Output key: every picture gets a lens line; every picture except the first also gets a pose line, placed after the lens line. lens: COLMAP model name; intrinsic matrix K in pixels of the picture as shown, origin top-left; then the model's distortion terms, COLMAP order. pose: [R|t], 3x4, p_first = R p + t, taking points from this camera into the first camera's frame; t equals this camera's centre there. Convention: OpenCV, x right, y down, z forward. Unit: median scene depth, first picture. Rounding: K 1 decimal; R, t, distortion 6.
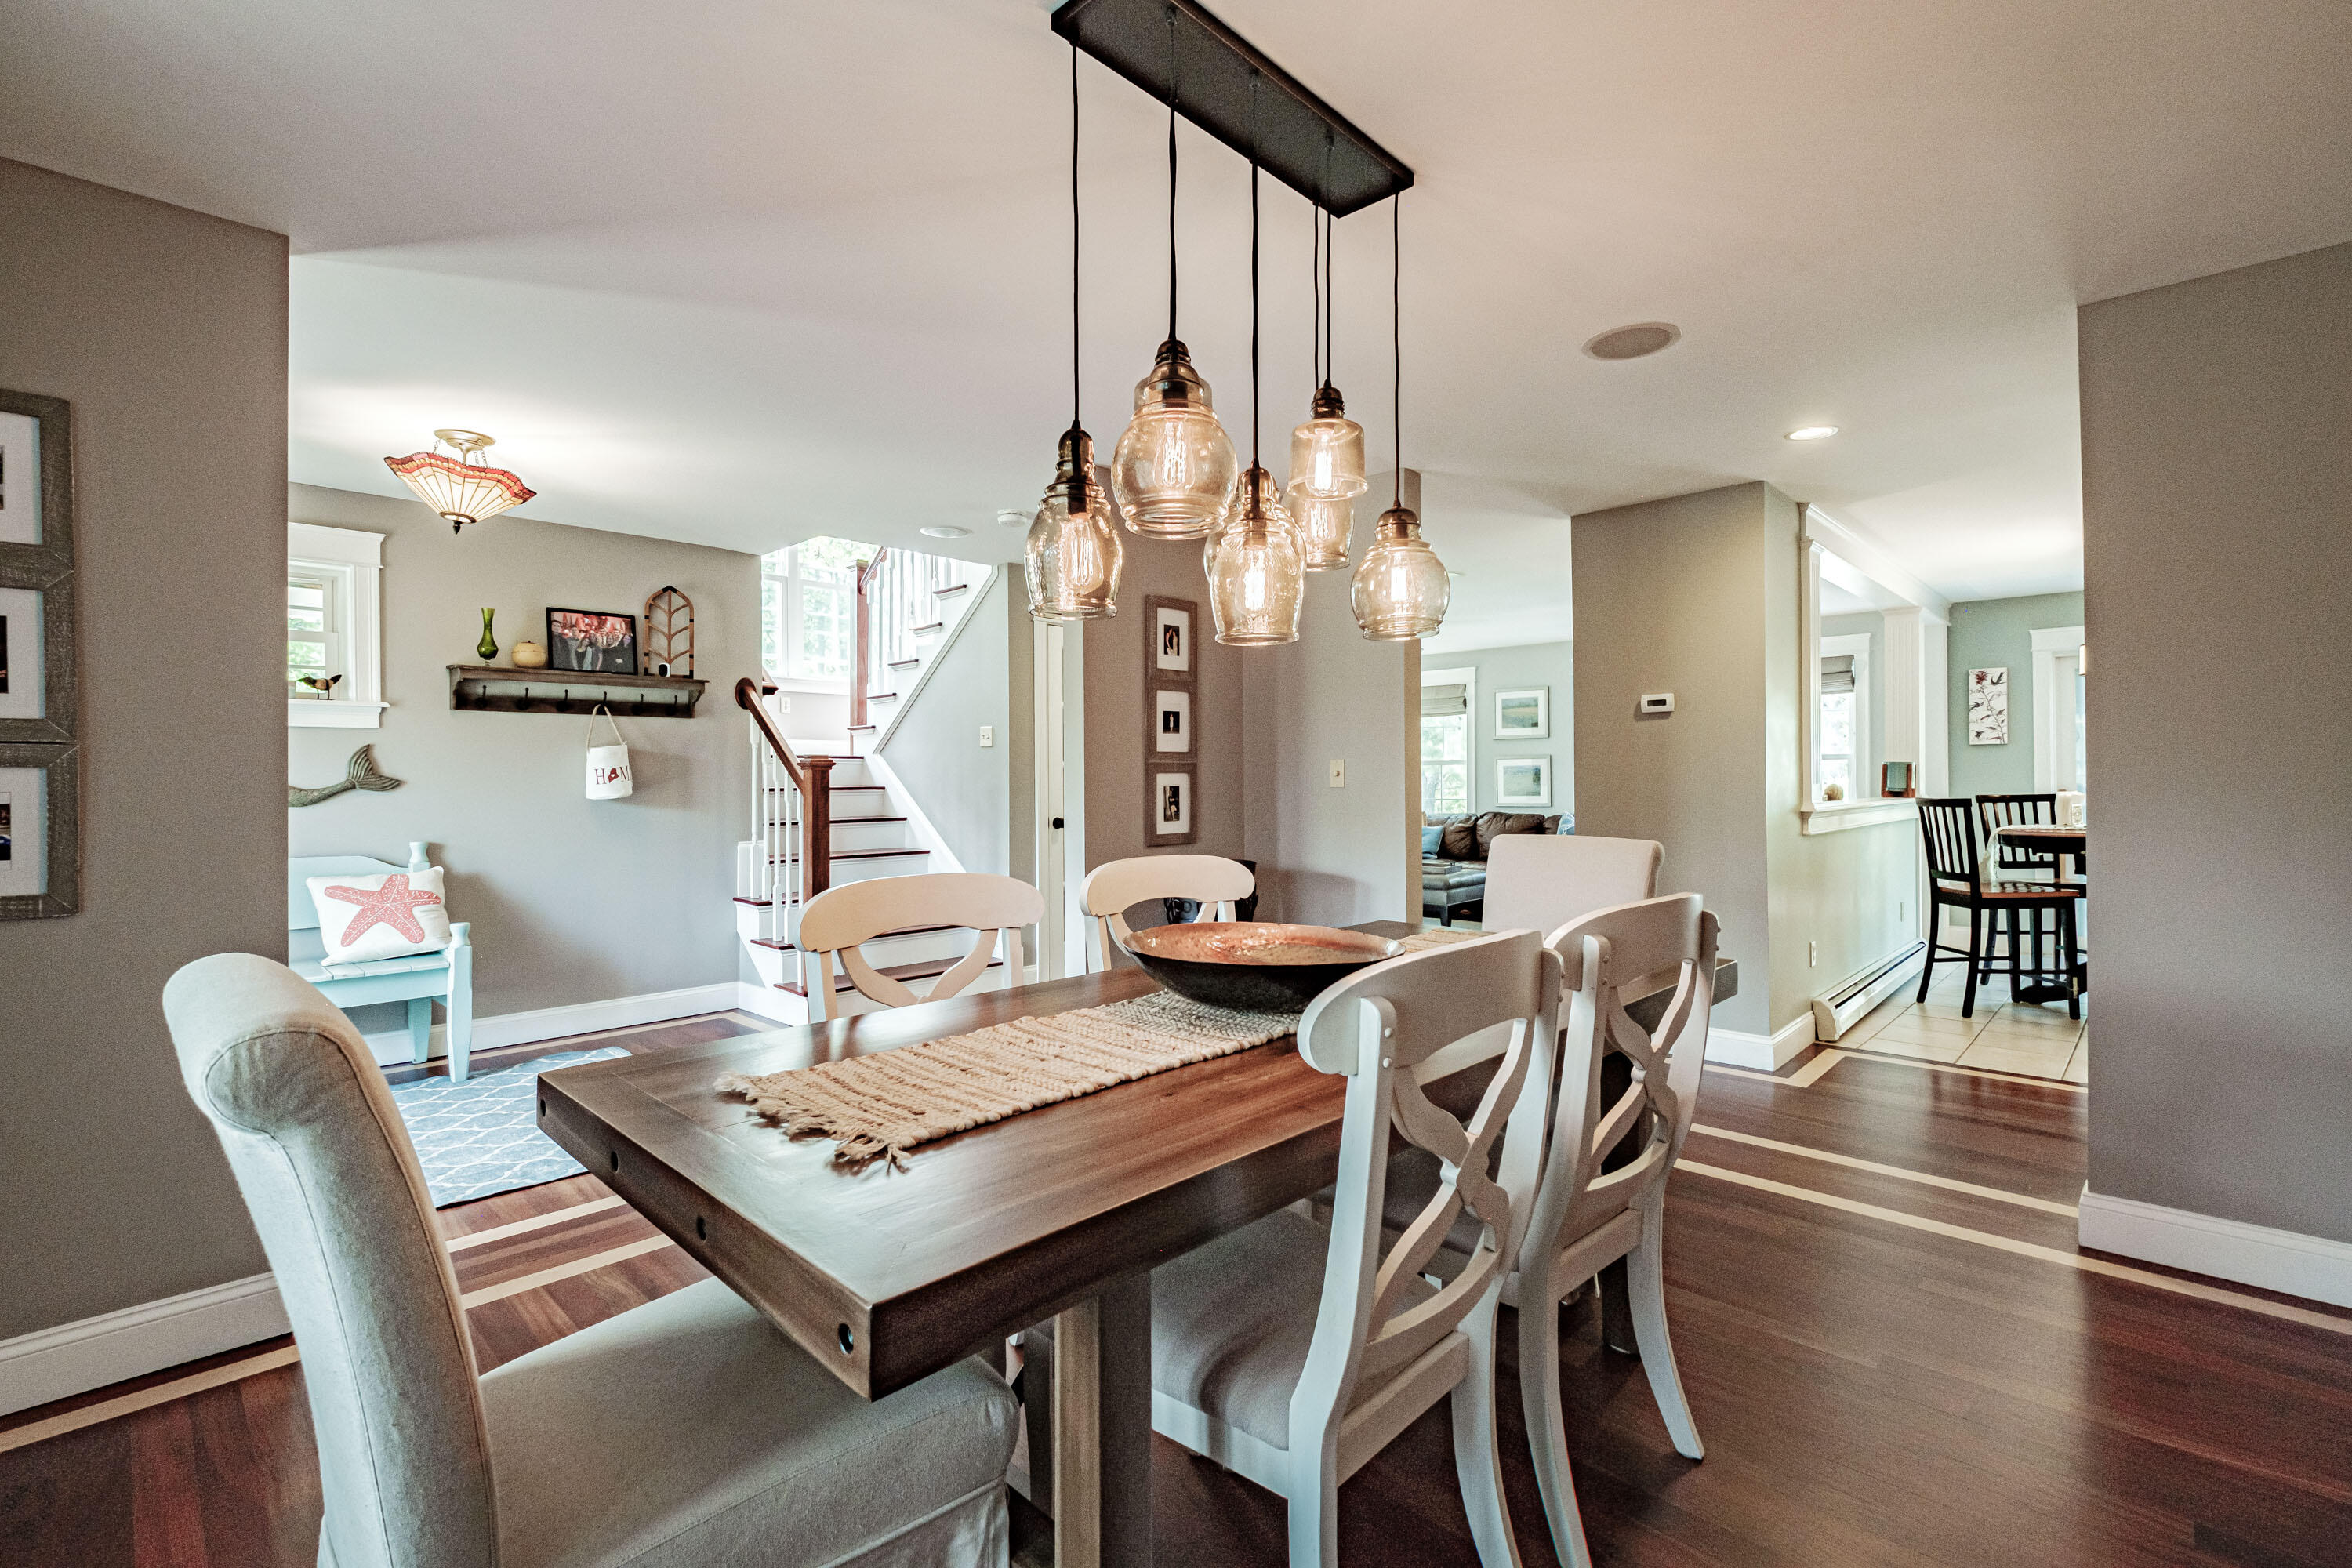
lens RADIAL K [[1053.7, 0, 1167.3], [0, 1053.7, 760.3], [0, 0, 1]] dist [-0.000200, -0.001644]
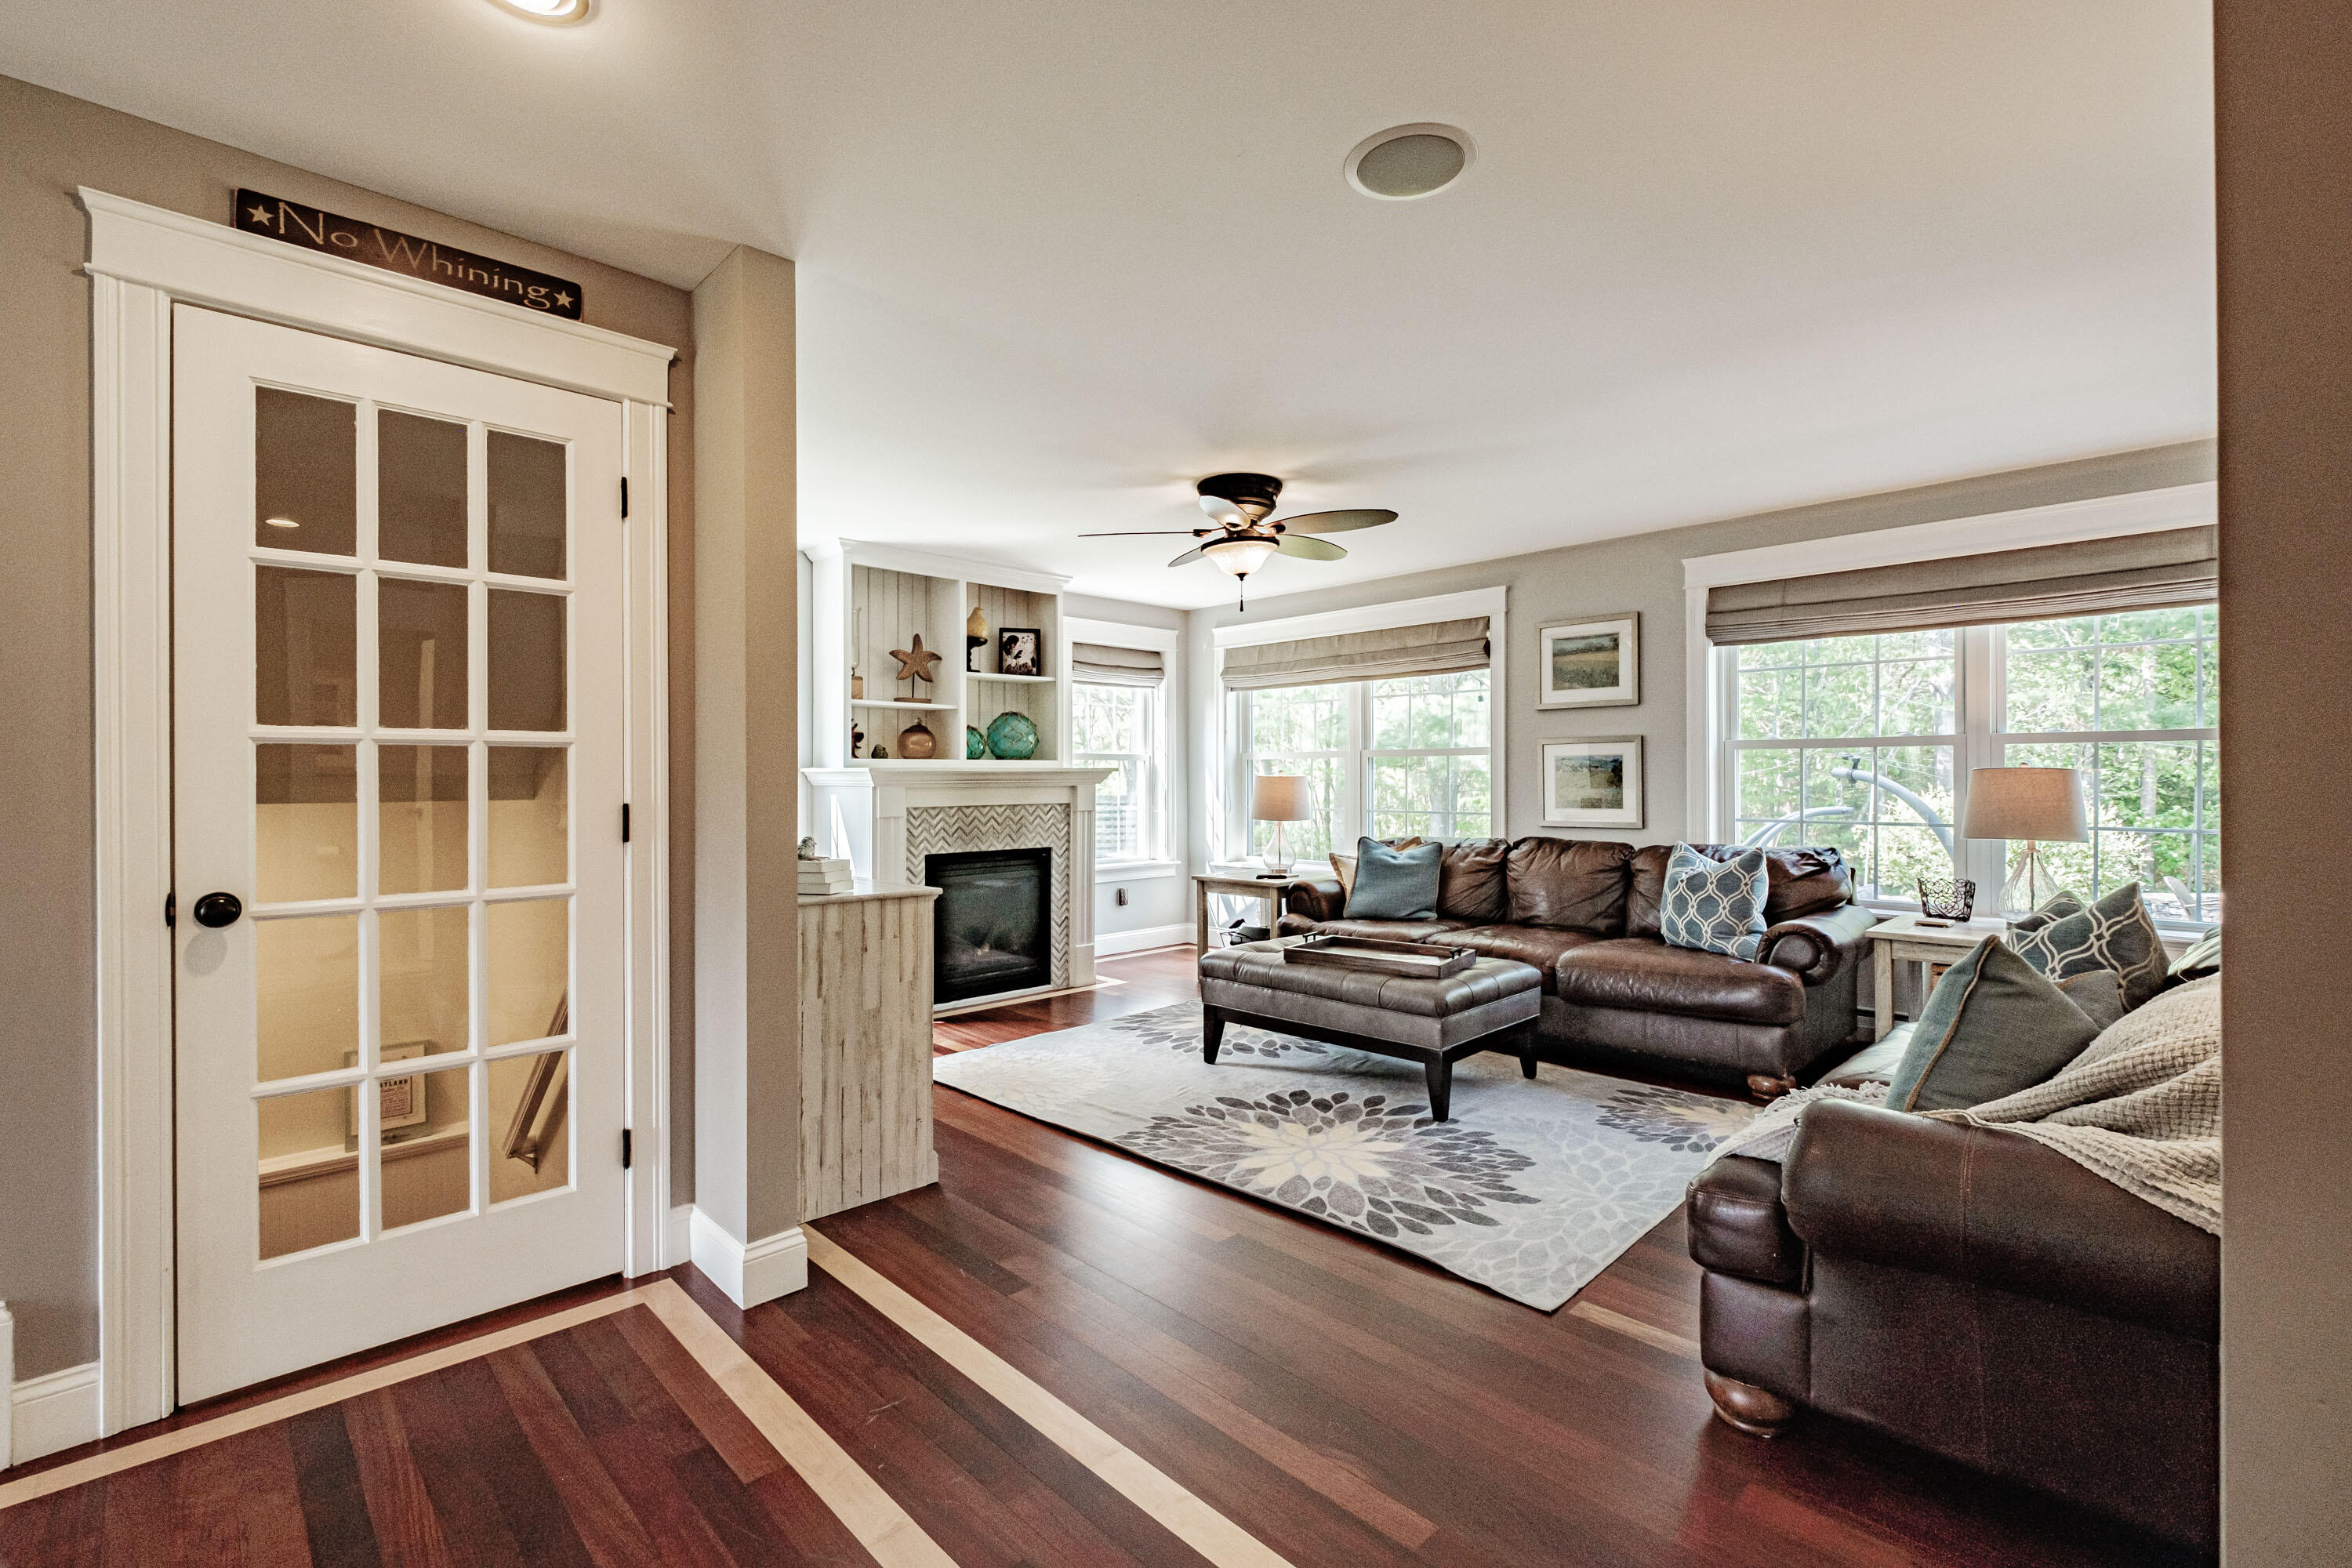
lens RADIAL K [[1053.7, 0, 1191.5], [0, 1053.7, 791.5], [0, 0, 1]] dist [-0.000200, -0.001644]
pose [[0.999867, -0.010324, -0.012614, 0.131055], [0.010535, 0.999805, 0.016703, 0.013087], [0.012440, -0.016834, 0.999781, 0.433187]]
